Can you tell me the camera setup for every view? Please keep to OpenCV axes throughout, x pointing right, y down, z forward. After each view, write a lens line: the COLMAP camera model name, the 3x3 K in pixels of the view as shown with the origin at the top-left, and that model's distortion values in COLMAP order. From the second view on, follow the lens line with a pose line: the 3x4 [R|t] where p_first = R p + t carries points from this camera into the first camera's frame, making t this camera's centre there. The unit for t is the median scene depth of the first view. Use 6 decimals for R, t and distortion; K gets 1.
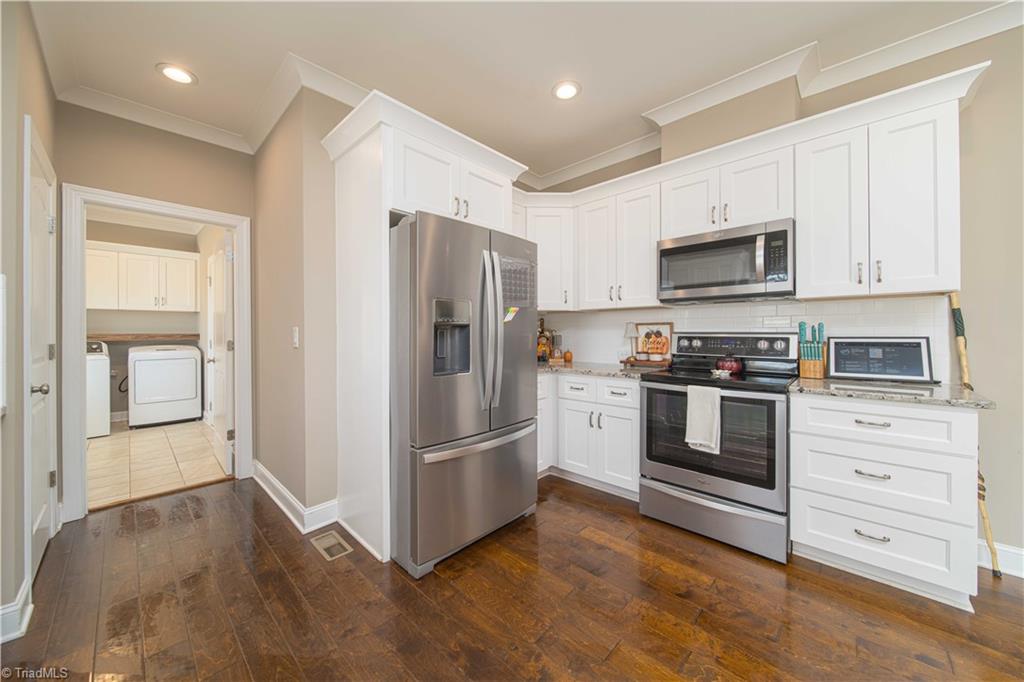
lens RADIAL K [[360.5, 0, 513.9], [0, 360.5, 333.8], [0, 0, 1]] dist [-0.001538, -0.000195]
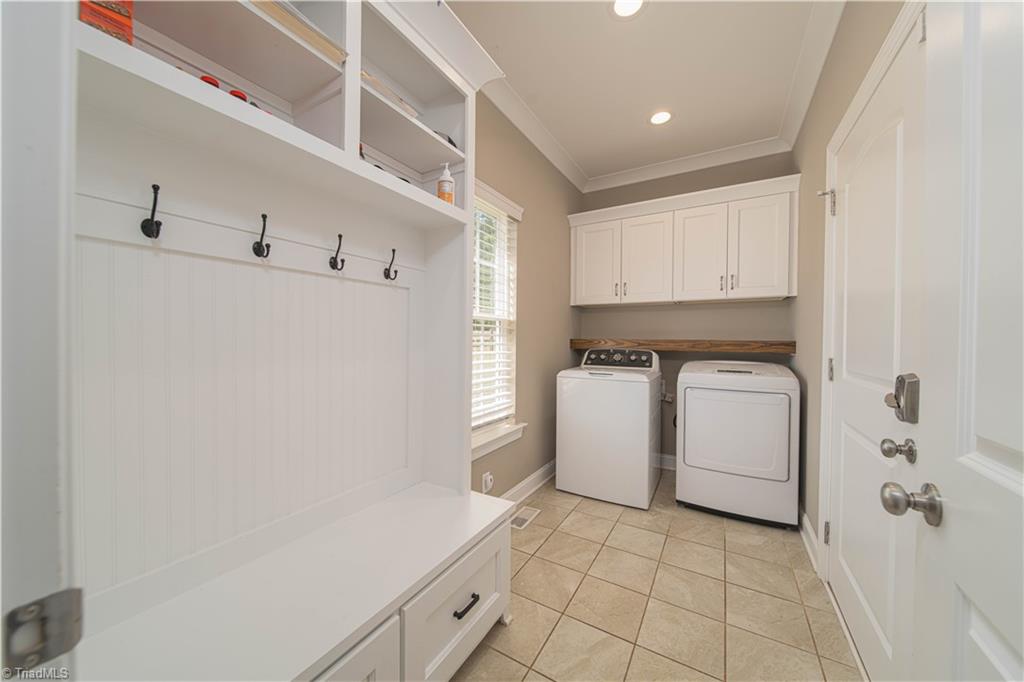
lens RADIAL K [[361.5, 0, 510.6], [0, 361.5, 341.6], [0, 0, 1]] dist [0.000540, -0.000047]
pose [[0.207477, 0.014008, -0.978139, -0.507592], [-0.012106, 0.999858, 0.011751, -0.000158], [0.978165, 0.009403, 0.207618, 0.557836]]
